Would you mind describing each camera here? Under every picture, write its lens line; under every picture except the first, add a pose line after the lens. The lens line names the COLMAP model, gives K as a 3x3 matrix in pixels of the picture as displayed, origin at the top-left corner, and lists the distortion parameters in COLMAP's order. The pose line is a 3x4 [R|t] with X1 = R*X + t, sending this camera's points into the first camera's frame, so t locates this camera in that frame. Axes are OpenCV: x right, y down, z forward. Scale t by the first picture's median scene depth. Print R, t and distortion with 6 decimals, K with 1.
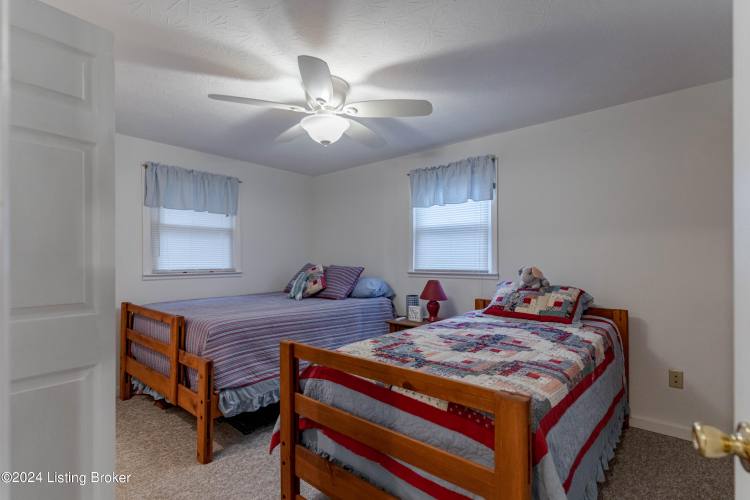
lens RADIAL K [[366.6, 0, 375.0], [0, 366.6, 253.2], [0, 0, 1]] dist [-0.000092, 0.000007]
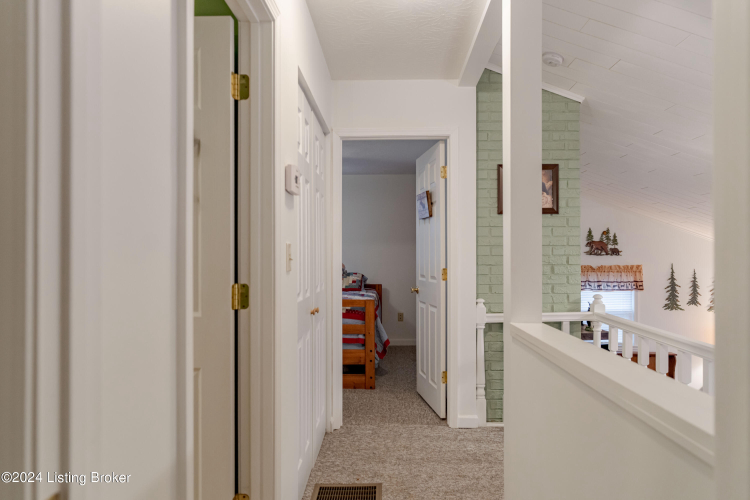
lens RADIAL K [[536.9, 0, 375.8], [0, 536.9, 252.5], [0, 0, 1]] dist [-0.001854, 0.000196]
pose [[0.772233, 0.007067, 0.635300, -1.151807], [-0.007604, 0.999969, -0.001881, -0.006822], [-0.635294, -0.003378, 0.772263, -1.183207]]
